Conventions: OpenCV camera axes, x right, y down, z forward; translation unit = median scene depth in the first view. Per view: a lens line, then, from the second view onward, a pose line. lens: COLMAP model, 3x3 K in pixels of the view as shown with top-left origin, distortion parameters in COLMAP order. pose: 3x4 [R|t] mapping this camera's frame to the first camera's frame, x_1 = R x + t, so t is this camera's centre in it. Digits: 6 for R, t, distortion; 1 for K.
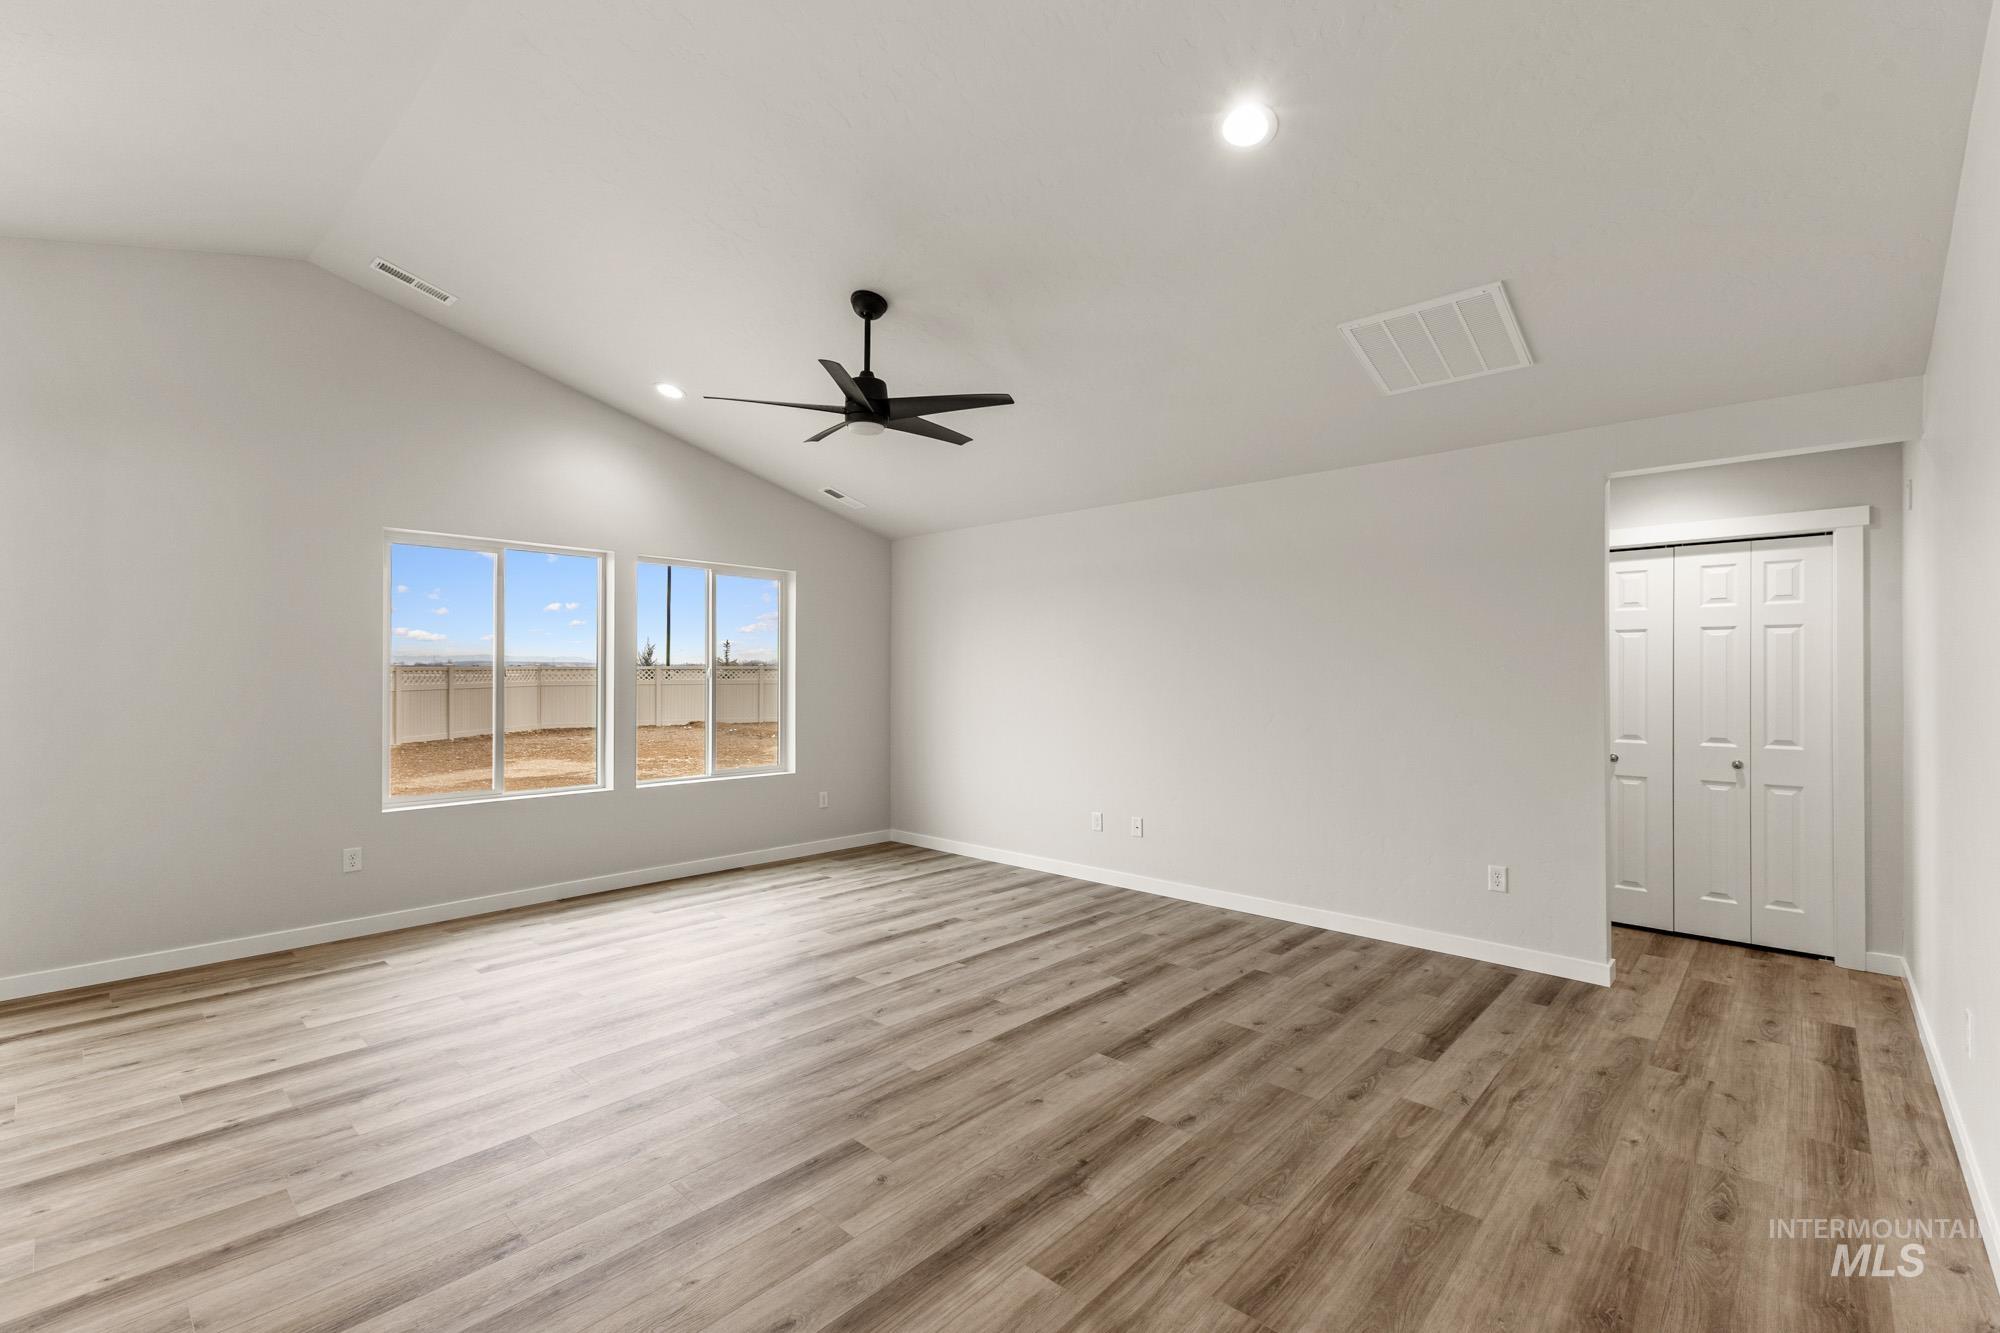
lens RADIAL K [[860.0, 0, 999.1], [0, 860.0, 669.3], [0, 0, 1]] dist [0.010689, -0.001956]
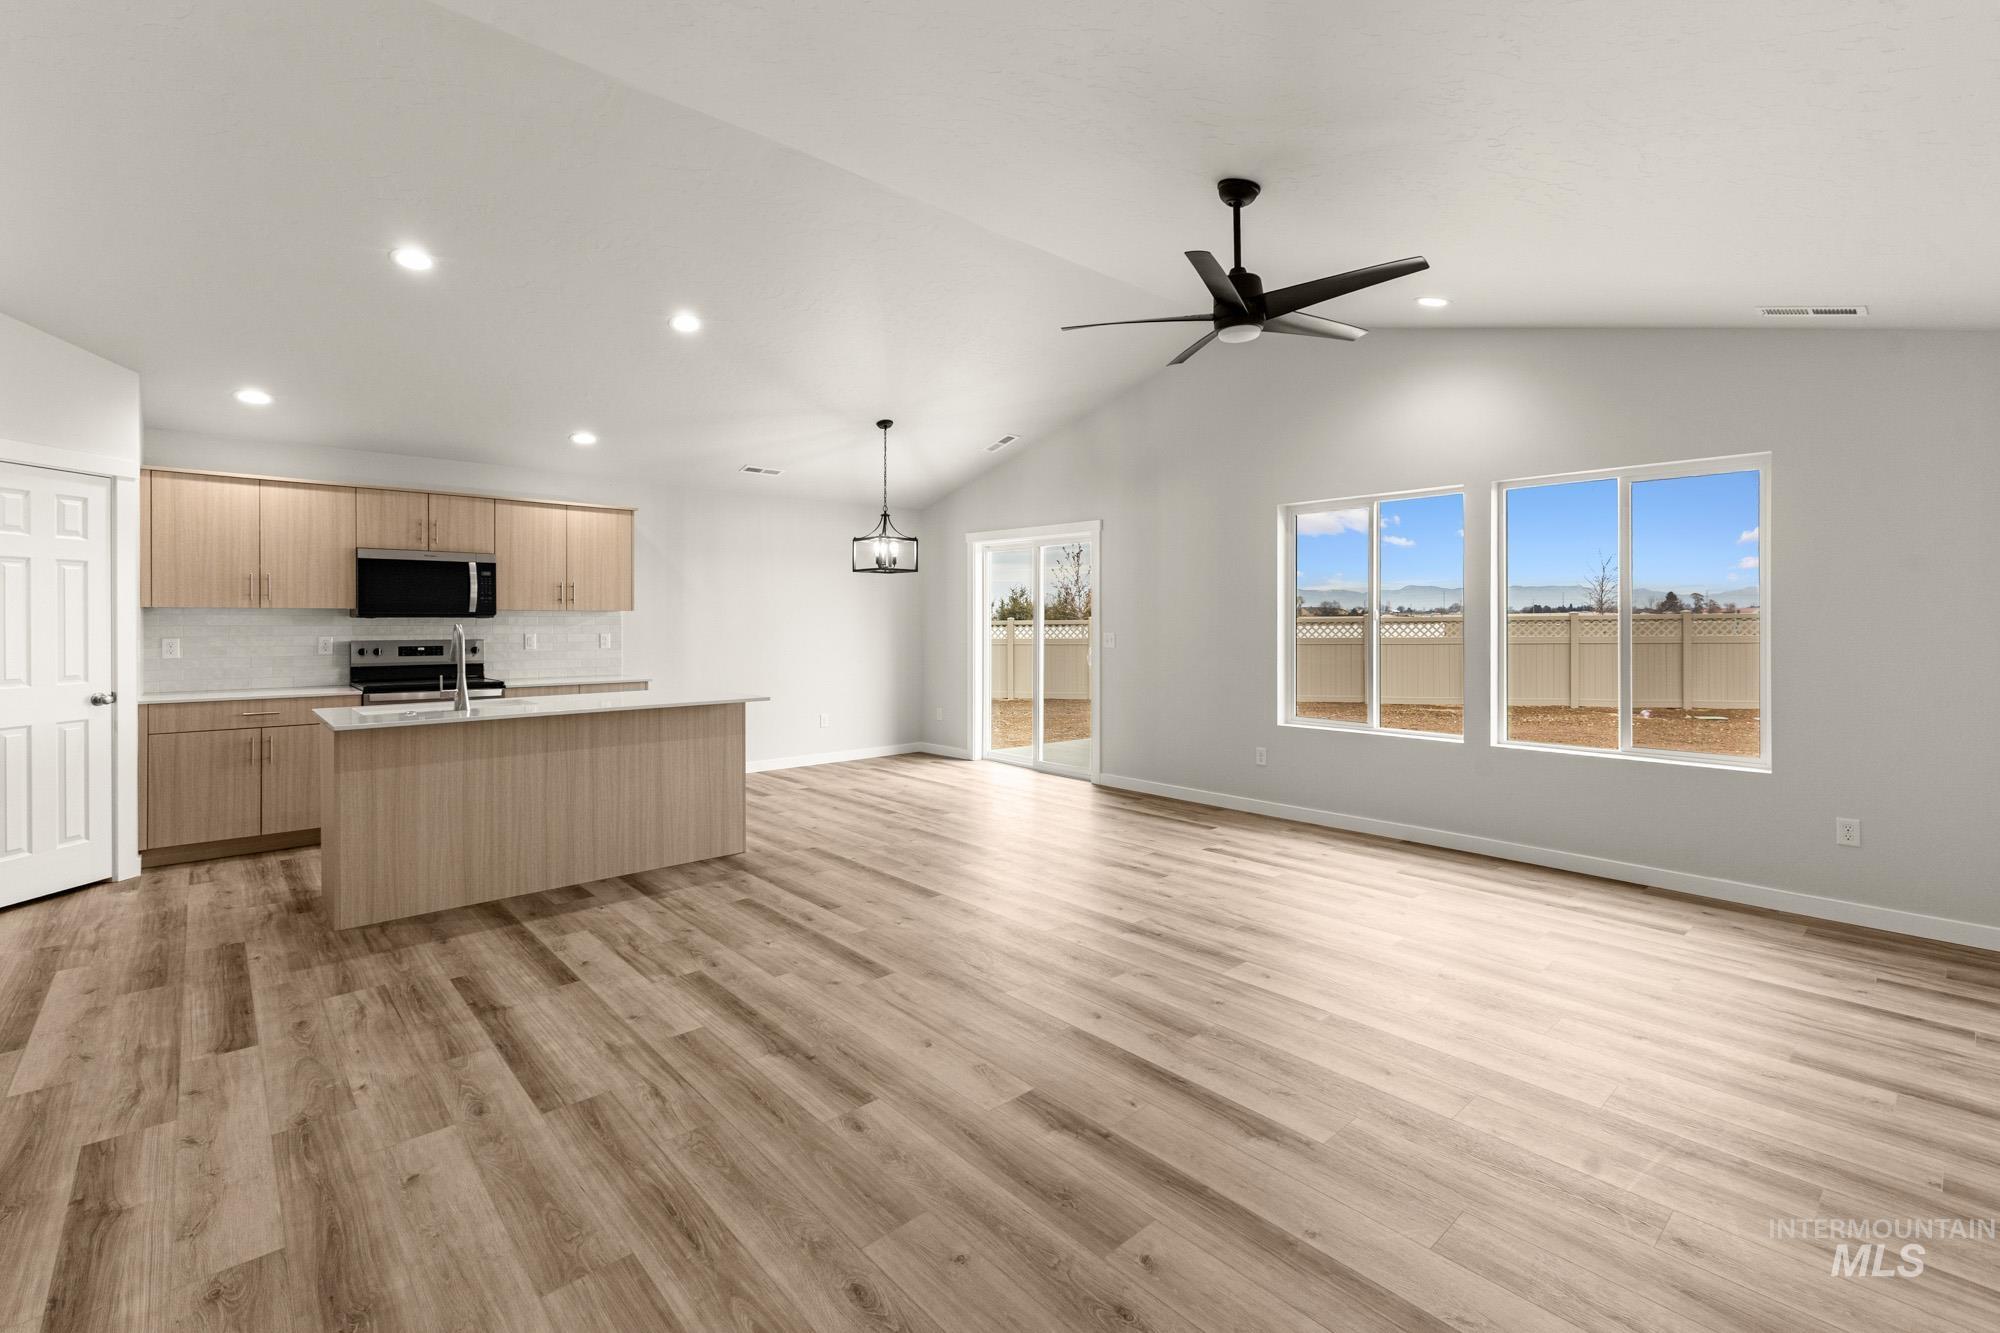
lens RADIAL K [[860.0, 0, 996.2], [0, 860.0, 625.6], [0, 0, 1]] dist [0.010689, -0.001956]
pose [[-0.081581, 0.004145, -0.996658, 1.066220], [0.008490, 0.999958, 0.003464, 0.013917], [0.996631, -0.008179, -0.081613, 1.204475]]
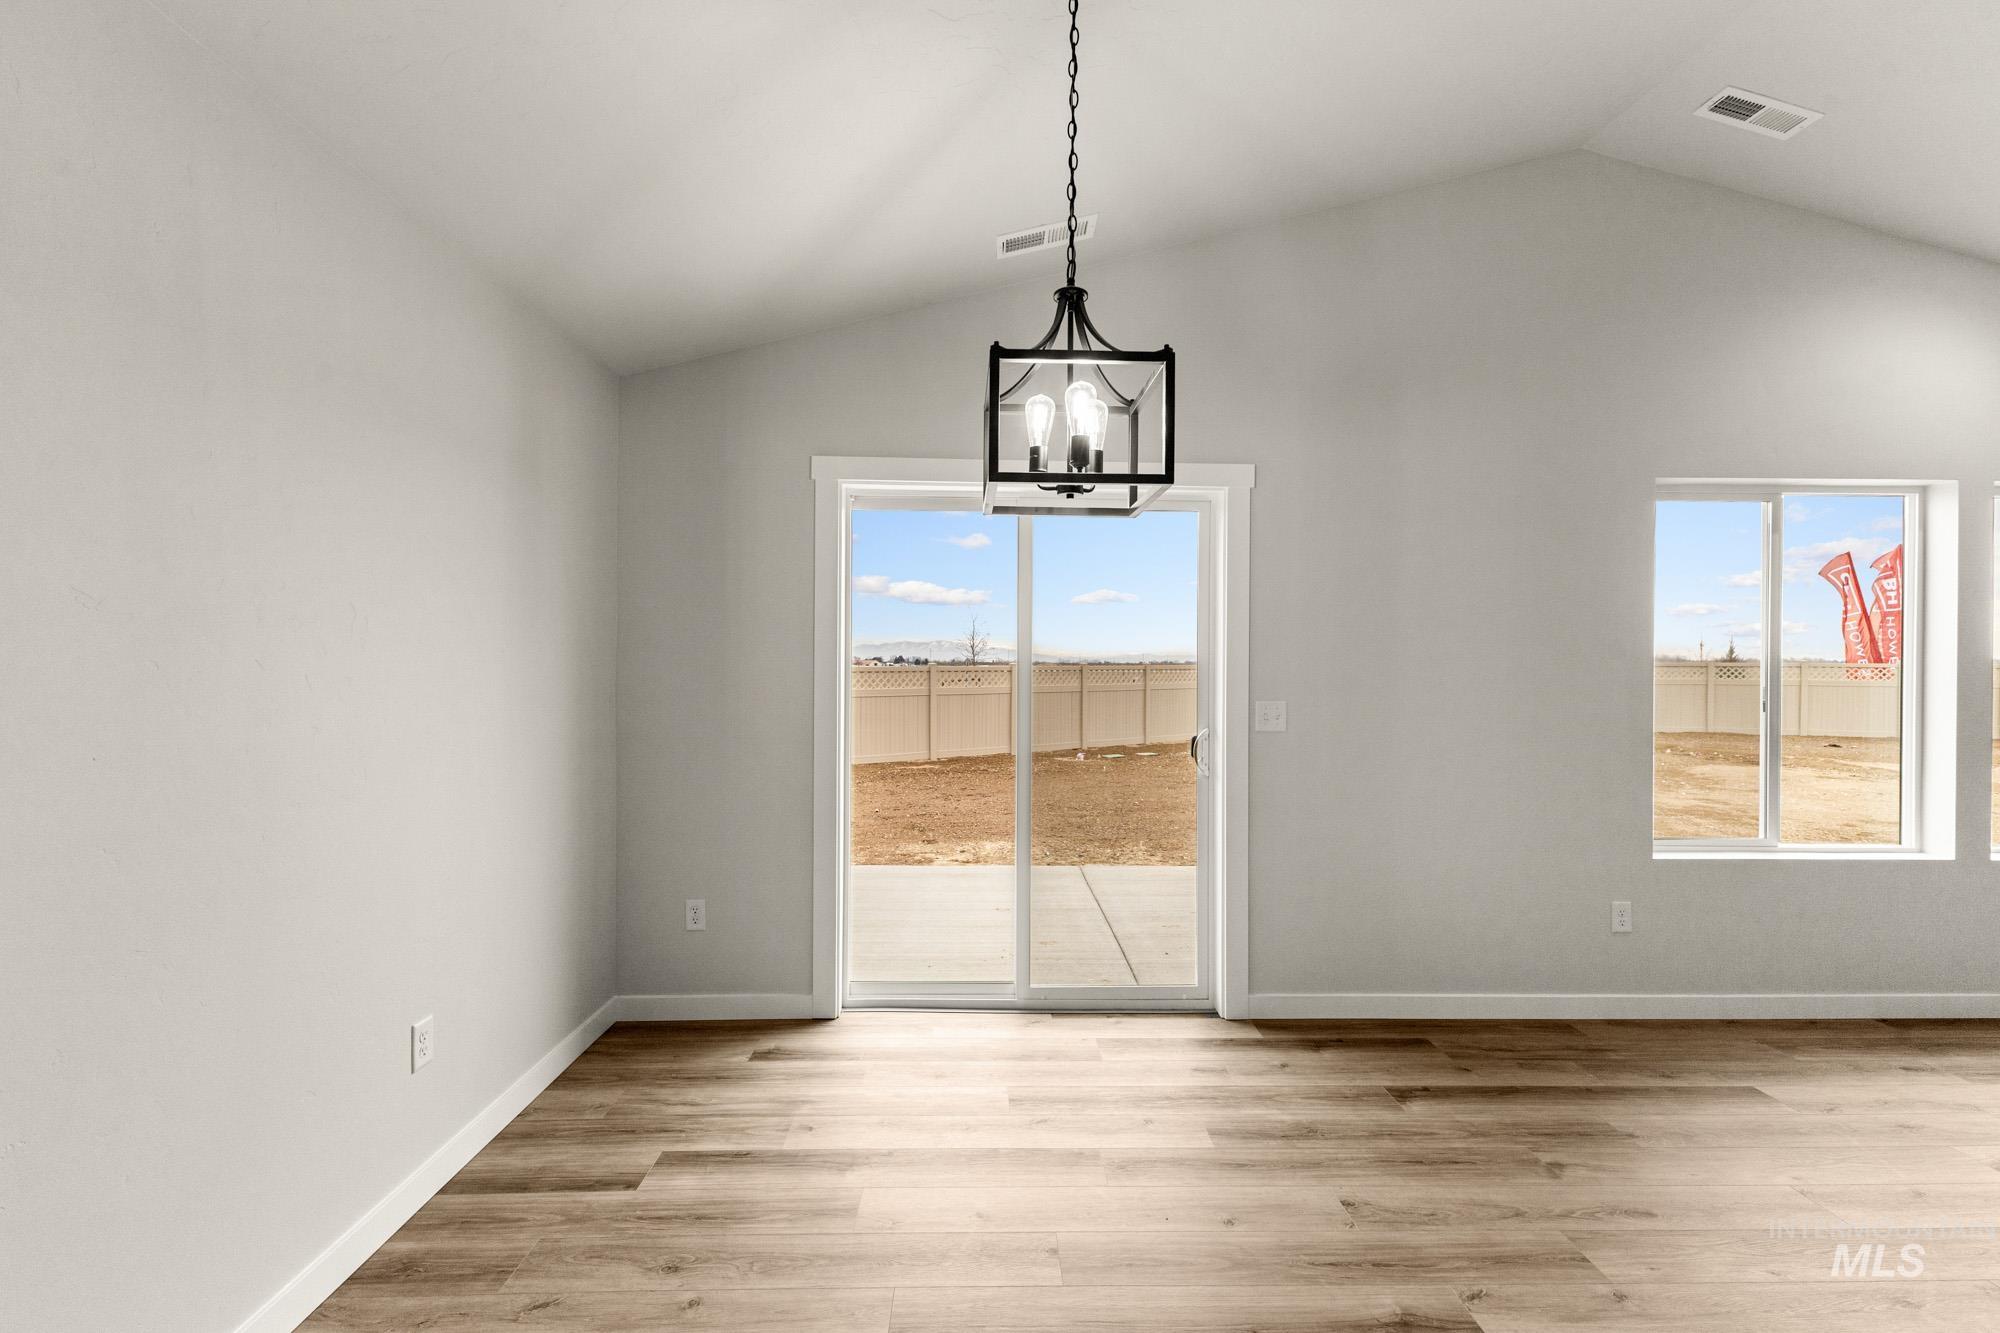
lens RADIAL K [[860.0, 0, 1016.0], [0, 860.0, 673.7], [0, 0, 1]] dist [0.010689, -0.001956]
pose [[0.696654, 0.004240, -0.717394, -0.985303], [0.002889, 0.999958, 0.008716, -0.005548], [0.717401, -0.008145, 0.696613, 0.143356]]
